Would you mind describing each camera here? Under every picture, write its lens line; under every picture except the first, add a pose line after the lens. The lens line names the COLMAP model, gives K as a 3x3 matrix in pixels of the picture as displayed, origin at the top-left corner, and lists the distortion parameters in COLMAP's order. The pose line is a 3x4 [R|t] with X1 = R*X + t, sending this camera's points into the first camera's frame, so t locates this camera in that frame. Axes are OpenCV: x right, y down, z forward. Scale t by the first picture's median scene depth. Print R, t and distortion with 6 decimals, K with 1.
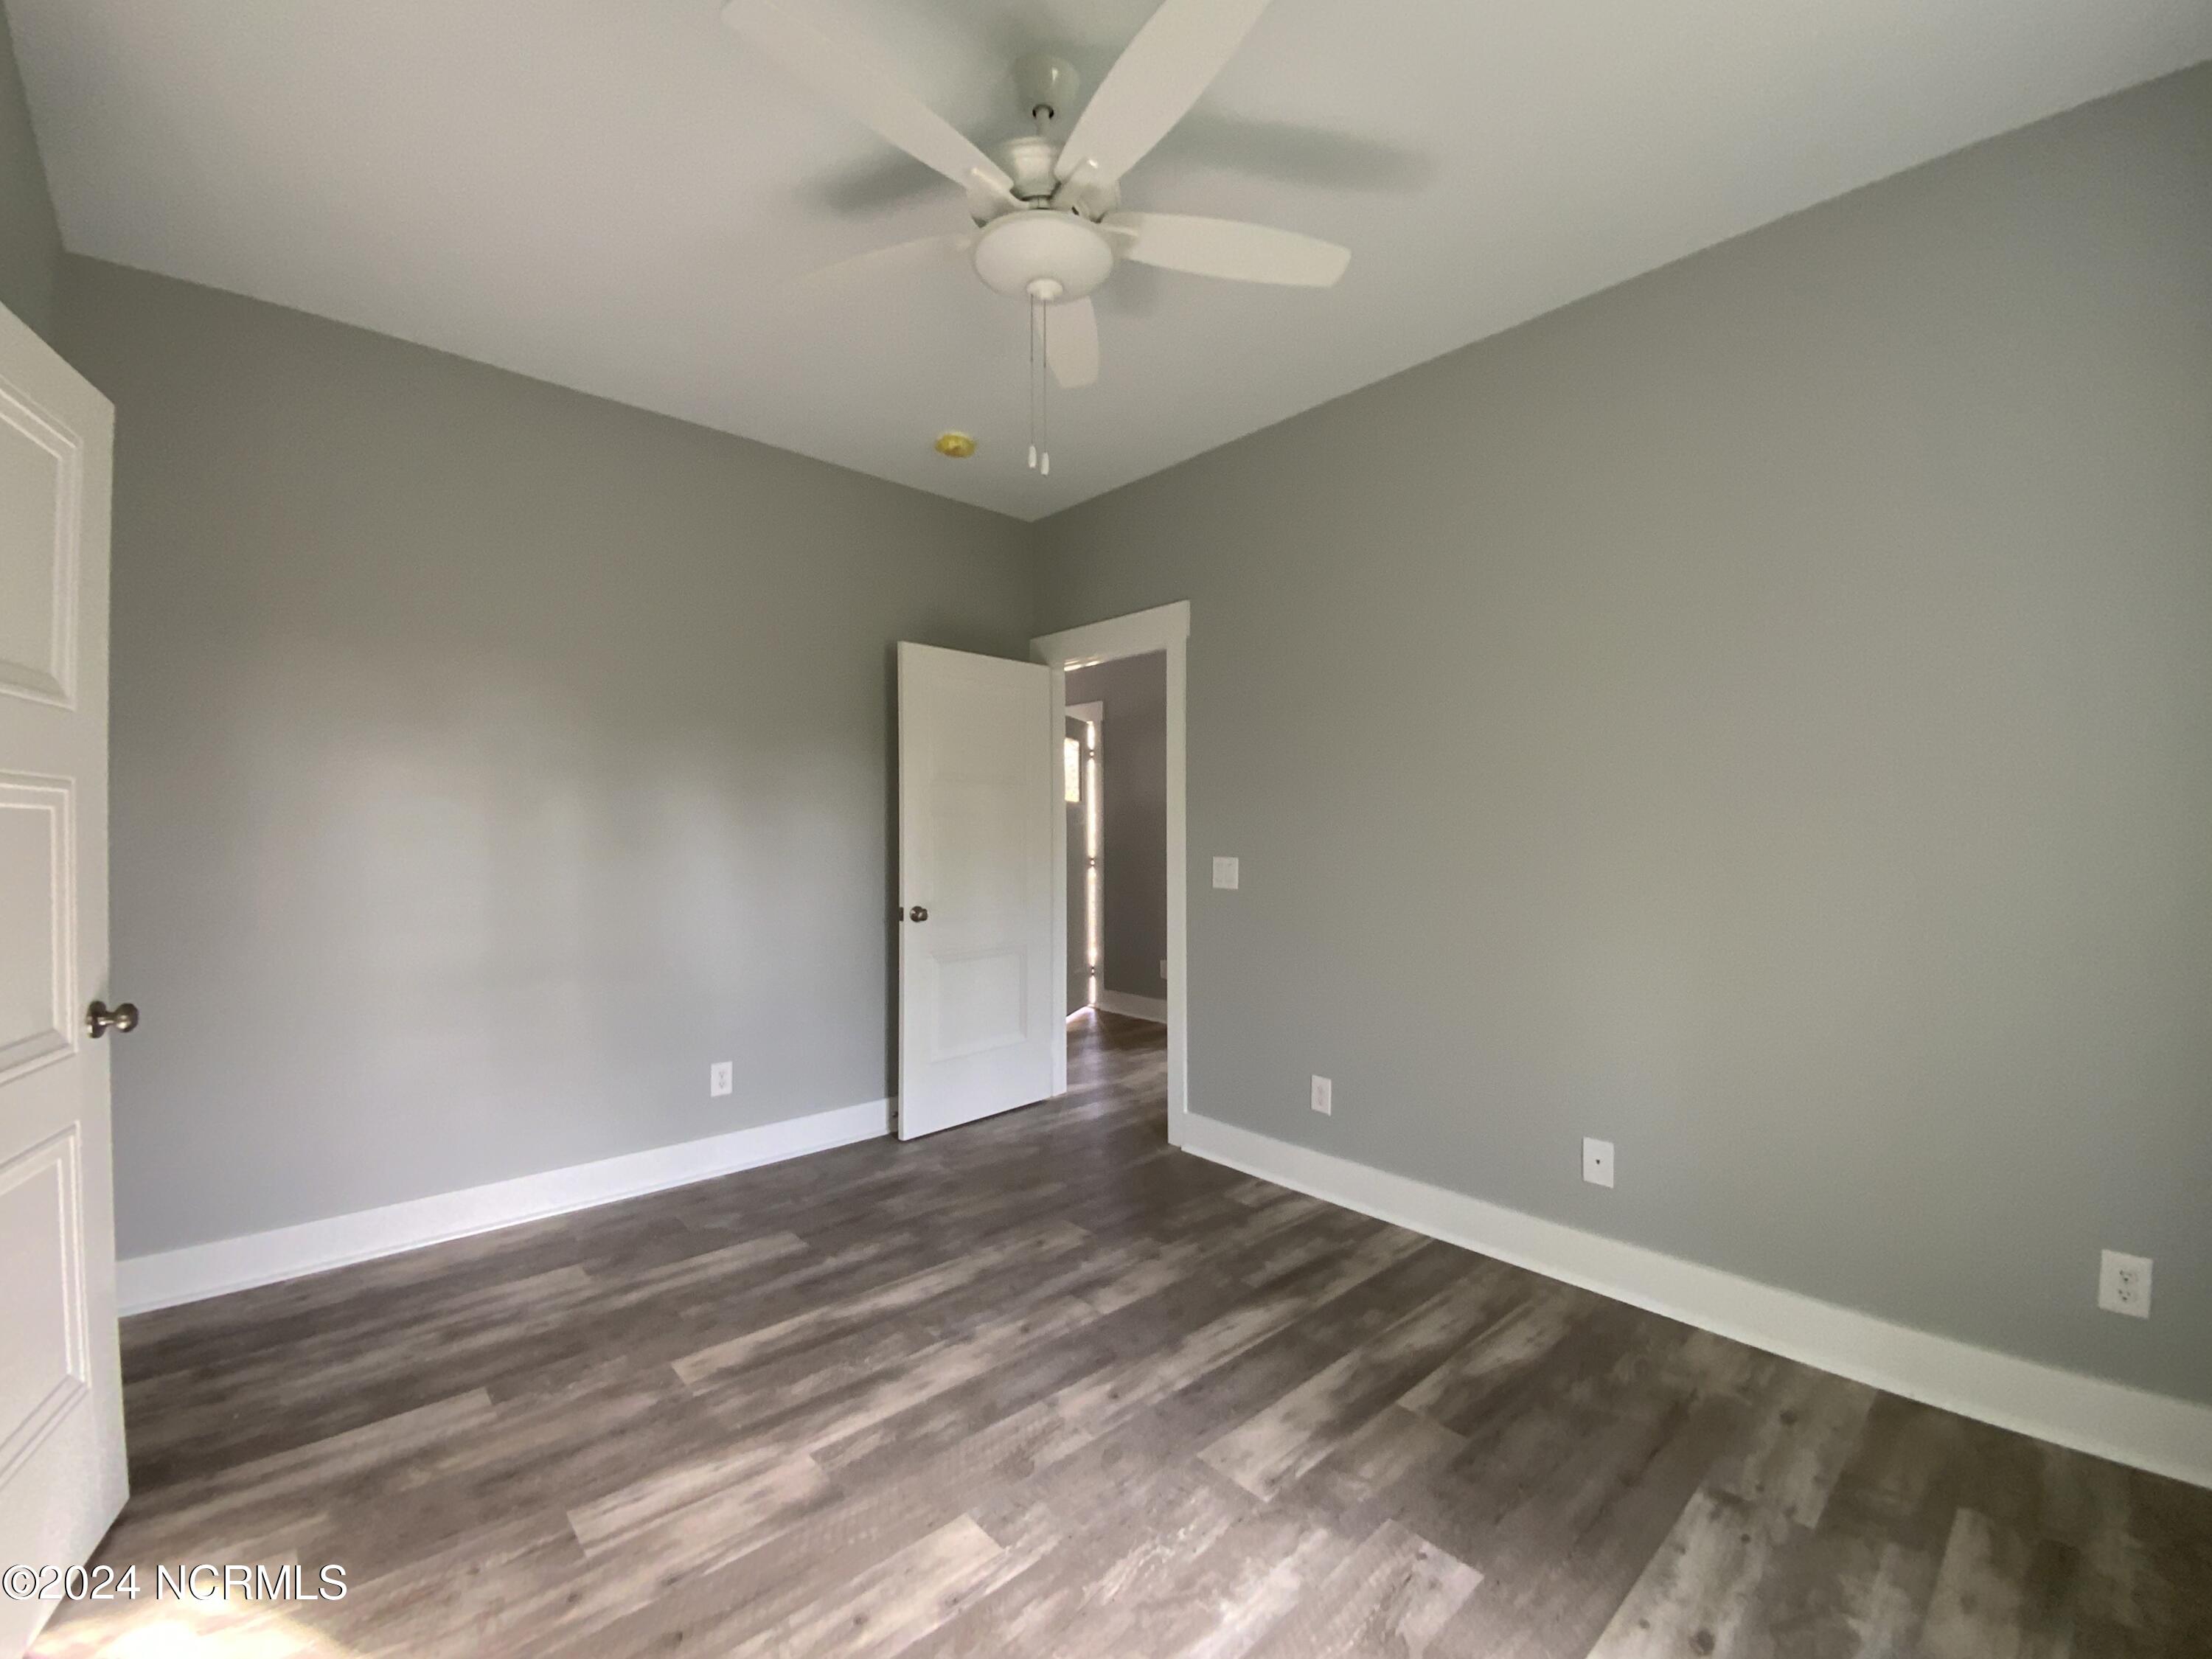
lens RADIAL K [[918.0, 0, 1110.0], [0, 918.0, 829.3], [0, 0, 1]] dist [0.033308, -0.023173]
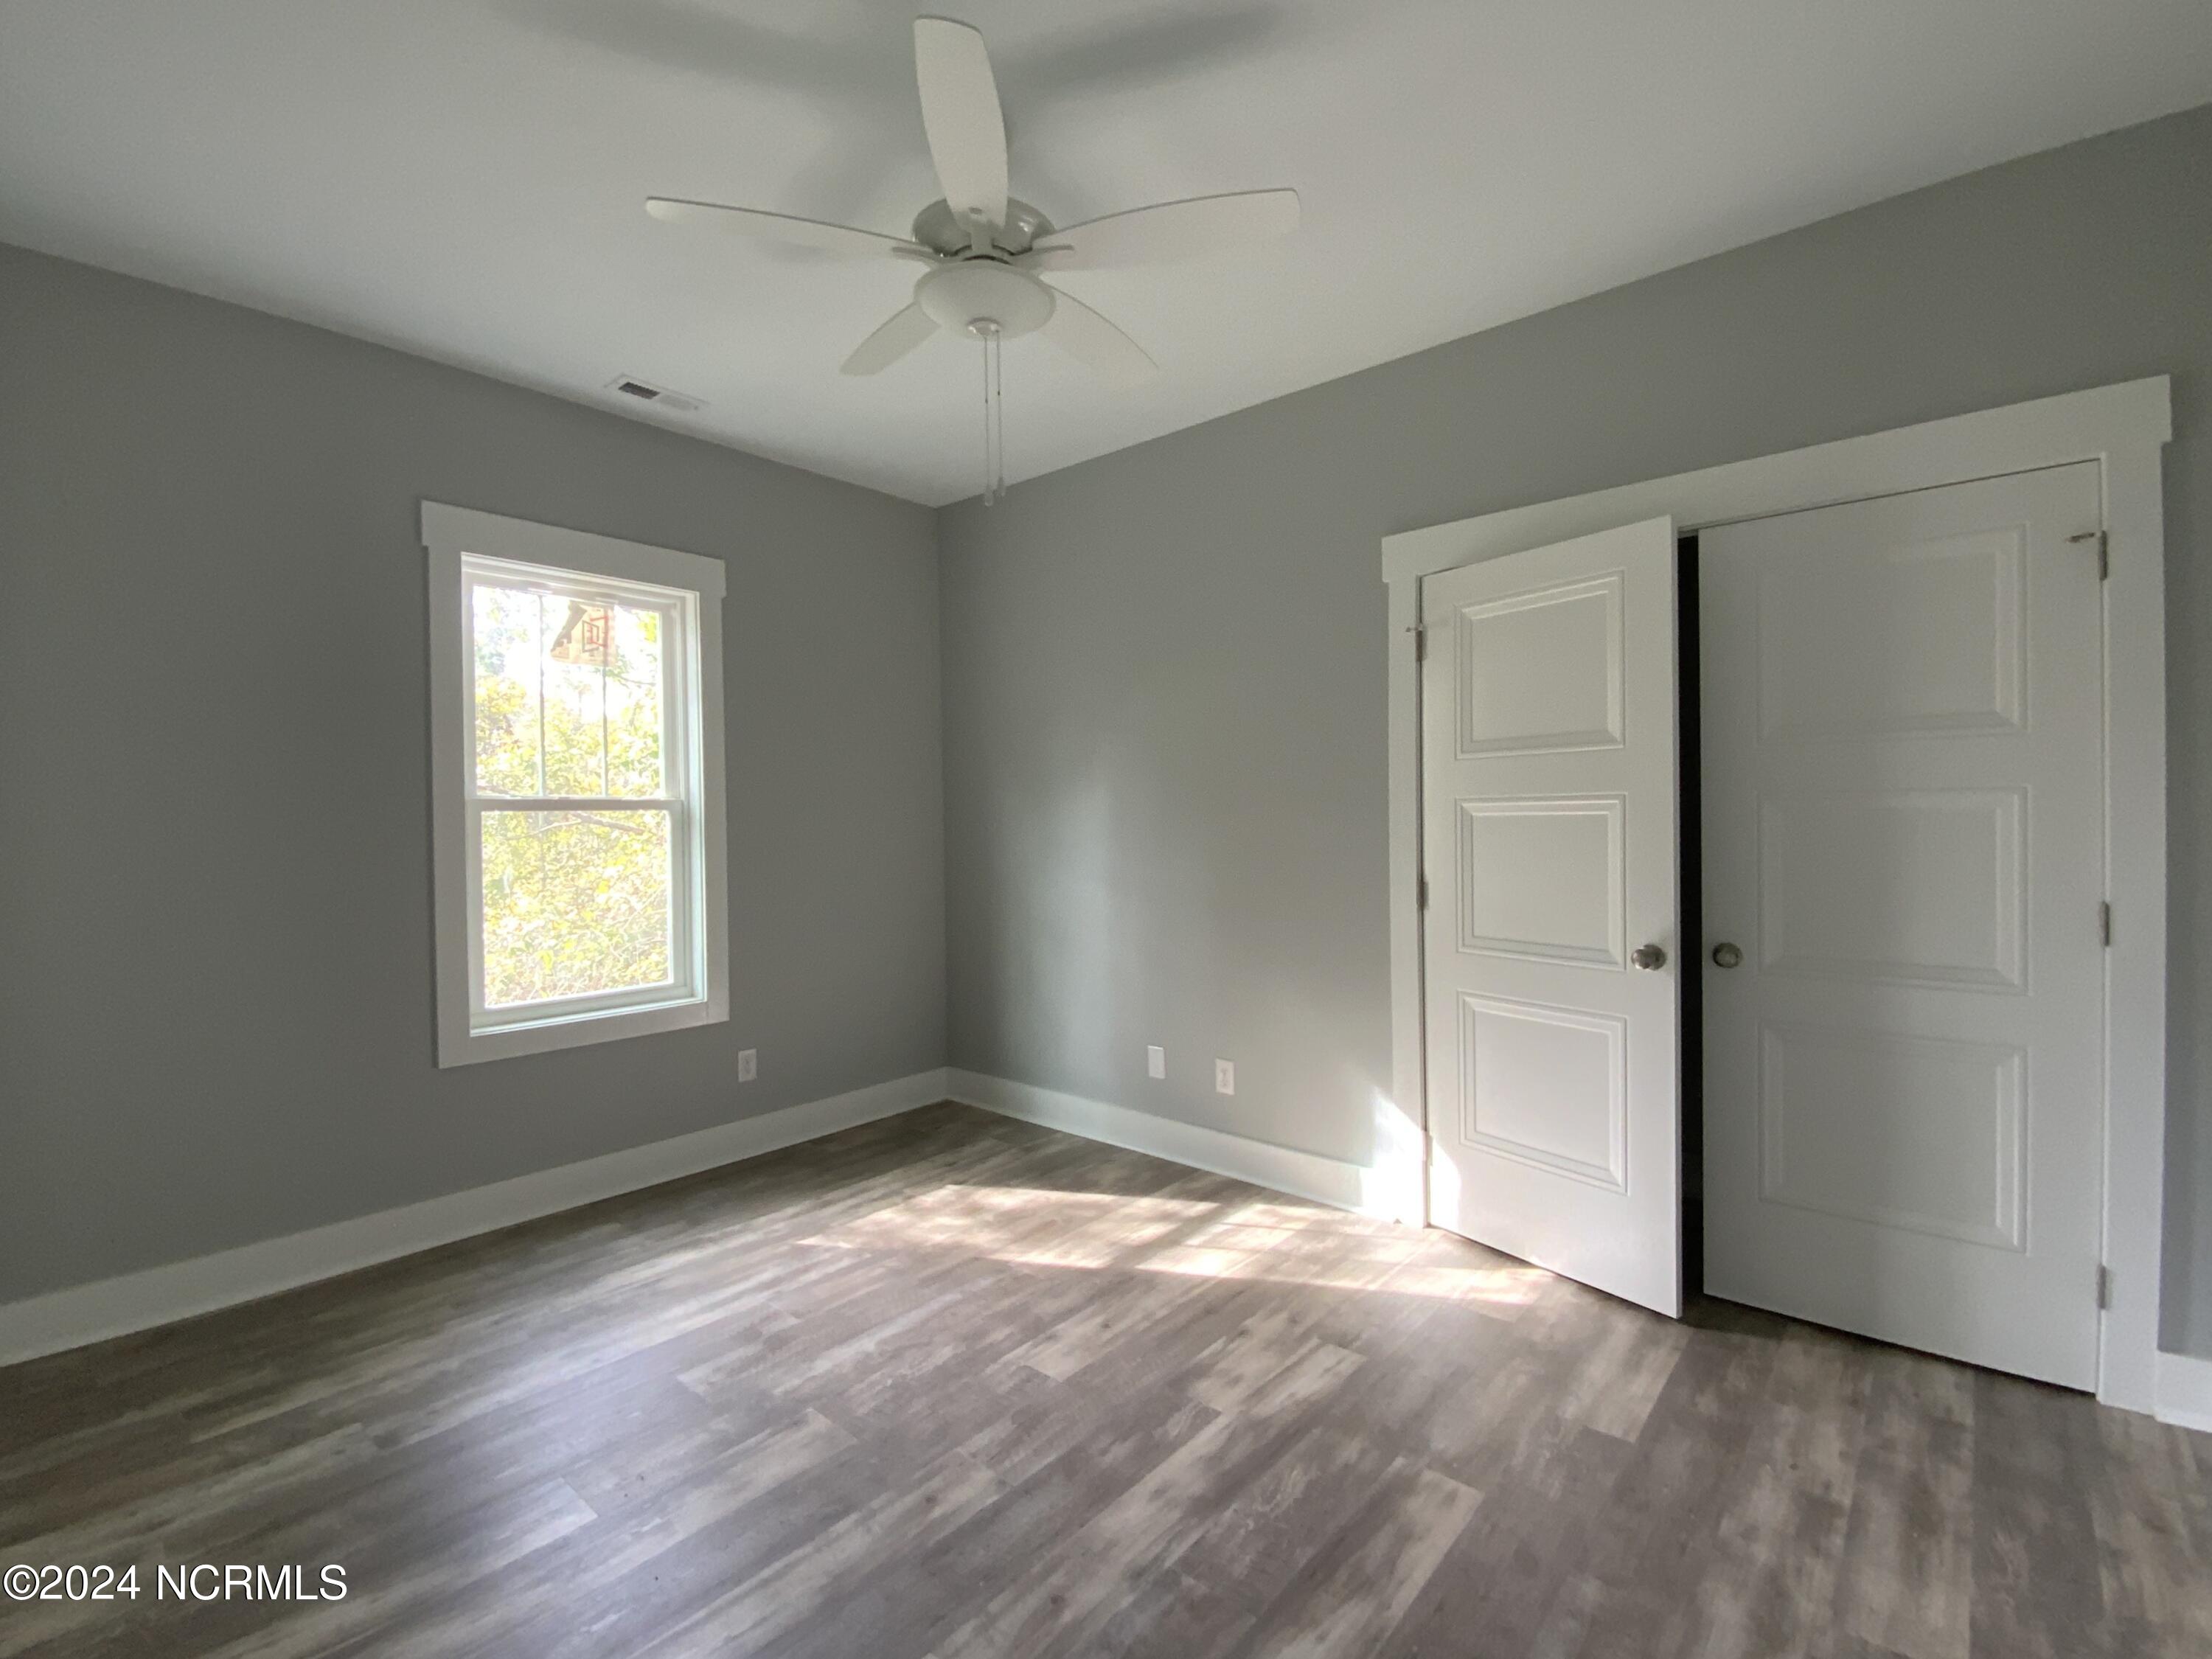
lens RADIAL K [[903.0, 0, 1107.6], [0, 903.0, 834.0], [0, 0, 1]] dist [0.021296, -0.013937]
pose [[-0.991312, 0.016283, -0.130520, -0.060373], [0.015343, 0.999849, 0.008204, -0.011407], [0.130634, 0.006130, -0.991412, 1.923925]]
